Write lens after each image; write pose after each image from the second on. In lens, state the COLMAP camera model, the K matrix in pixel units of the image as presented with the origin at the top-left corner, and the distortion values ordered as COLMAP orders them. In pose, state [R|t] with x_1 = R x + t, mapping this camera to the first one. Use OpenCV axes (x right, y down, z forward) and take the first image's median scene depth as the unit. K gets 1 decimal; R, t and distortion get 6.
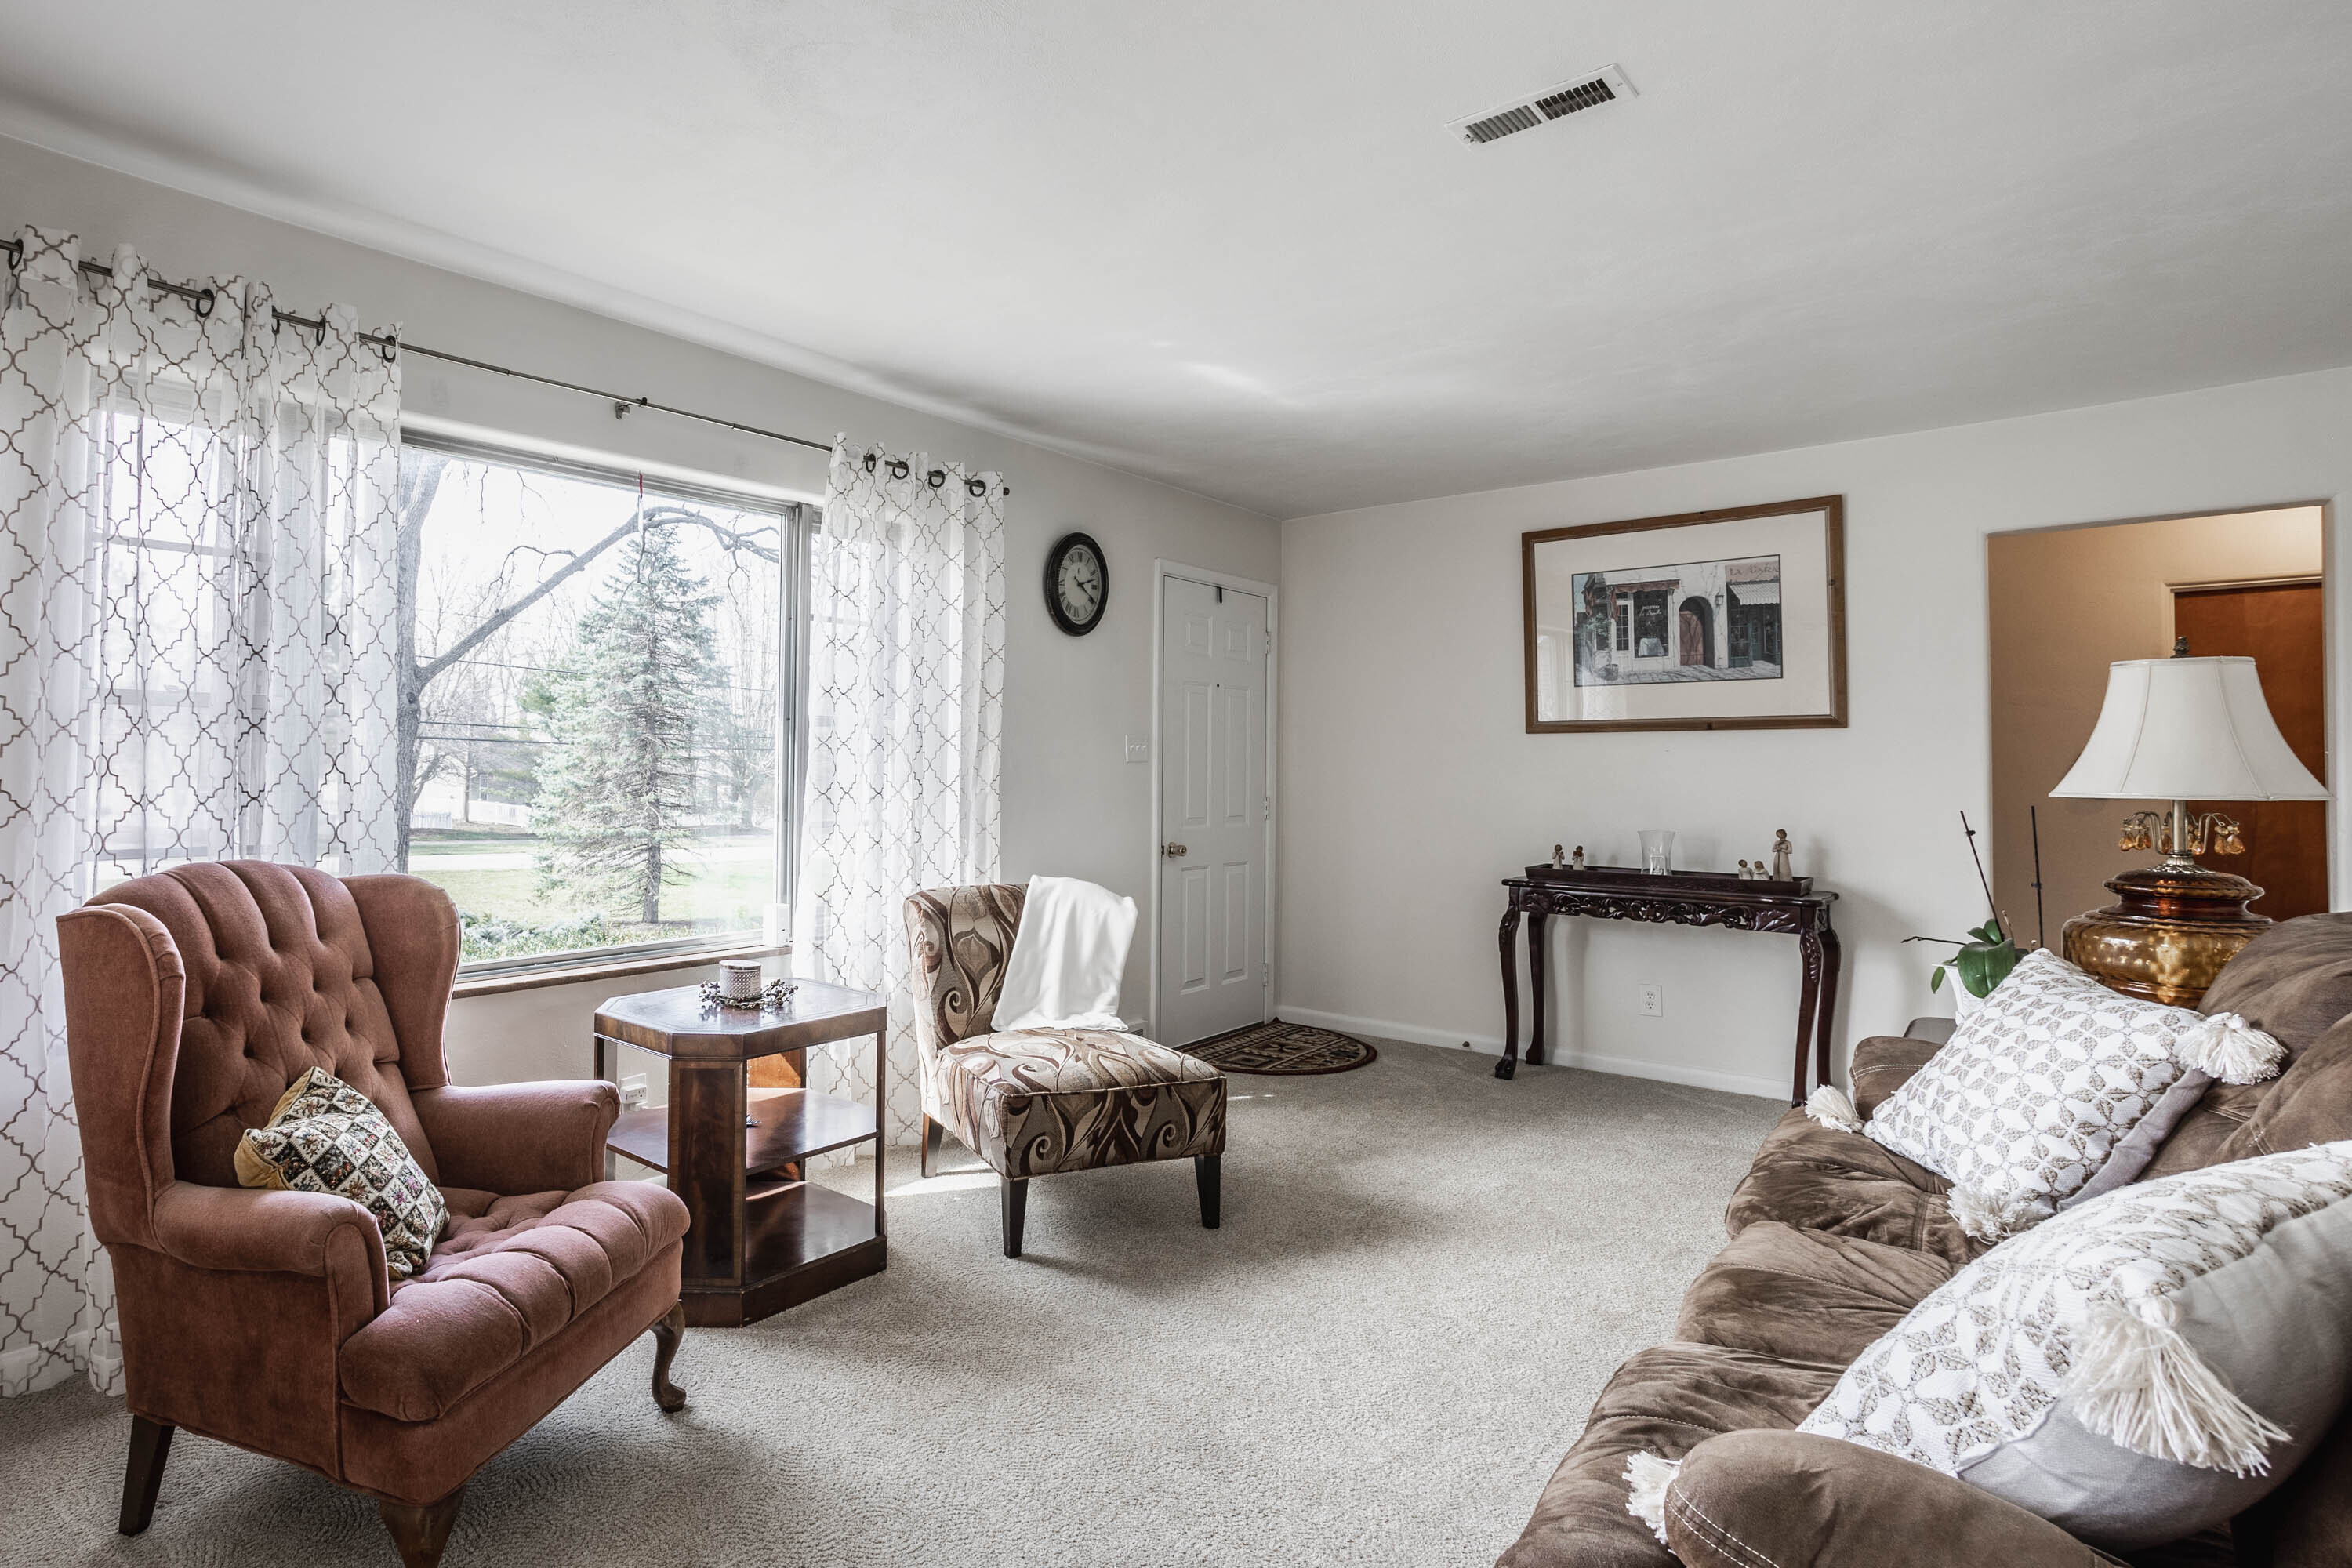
lens RADIAL K [[1243.6, 0, 887.6], [0, 1243.6, 745.3], [0, 0, 1]] dist [-0.041017, -0.000013]
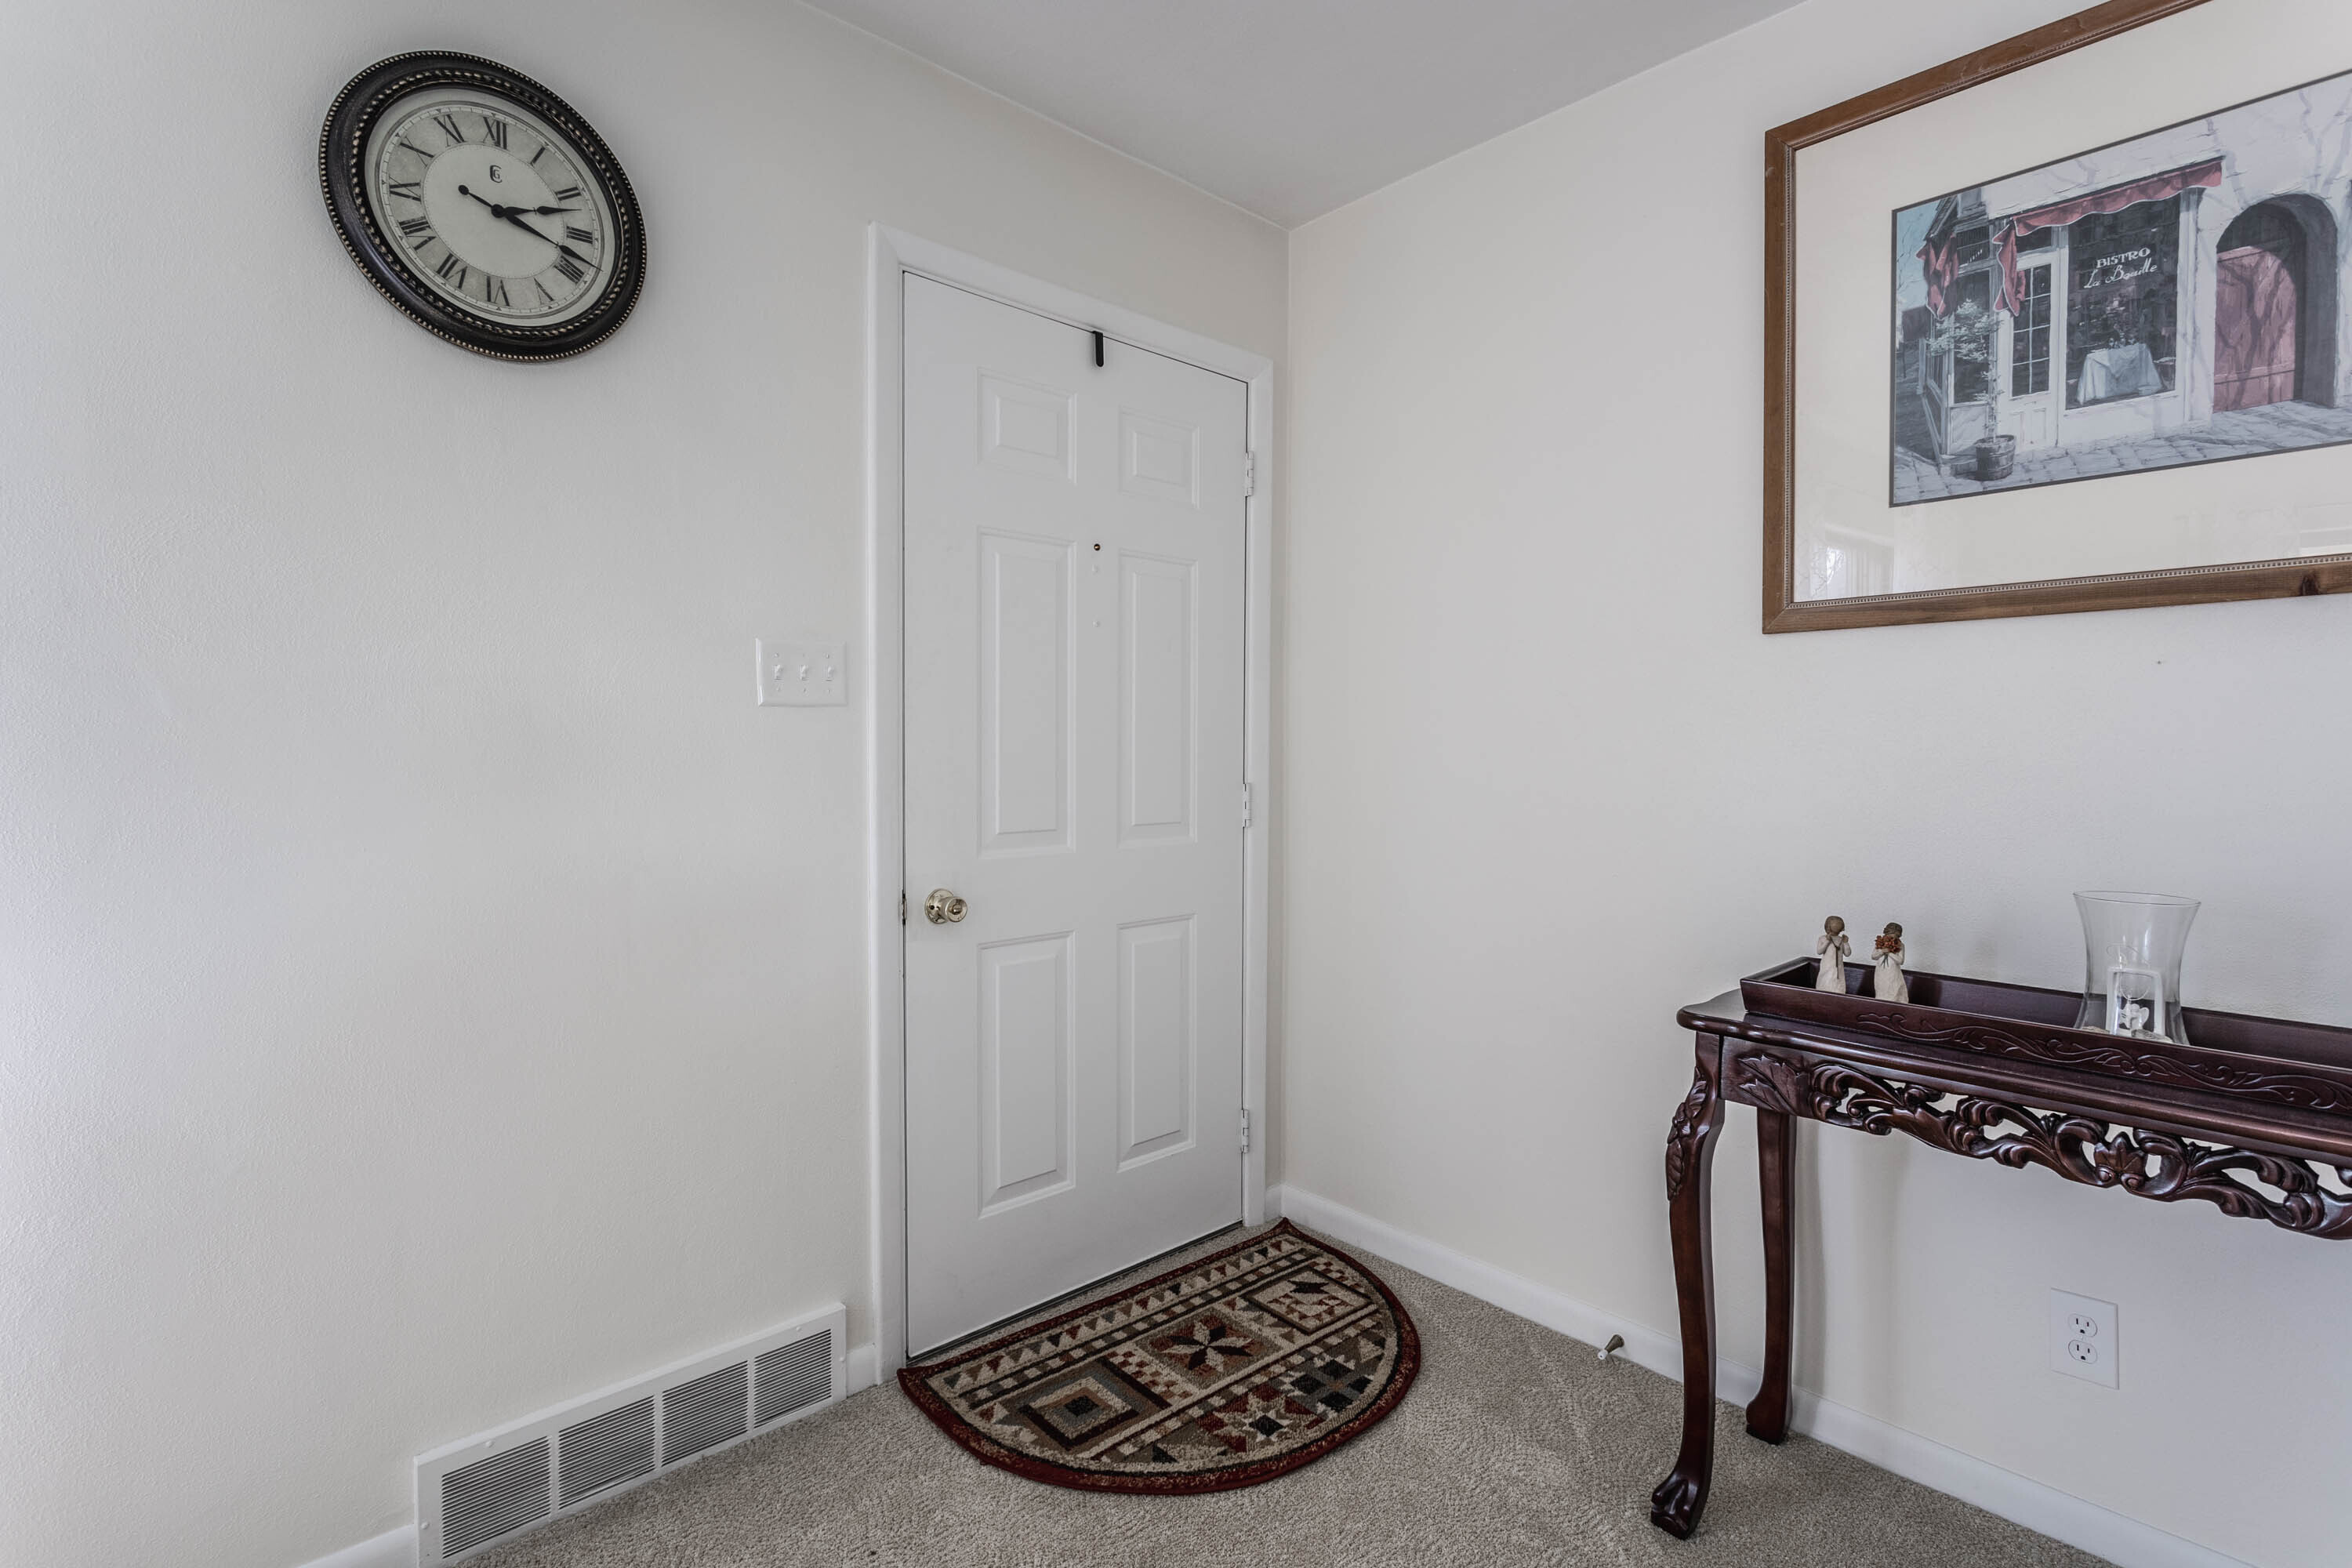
lens RADIAL K [[1171.4, 0, 1176.0], [0, 1171.4, 784.0], [0, 0, 1]] dist [-0.002583, -0.000645]
pose [[0.999577, -0.001147, -0.029067, 0.360219], [0.002637, 0.998681, 0.051282, 0.021528], [0.028970, -0.051337, 0.998261, 0.647819]]
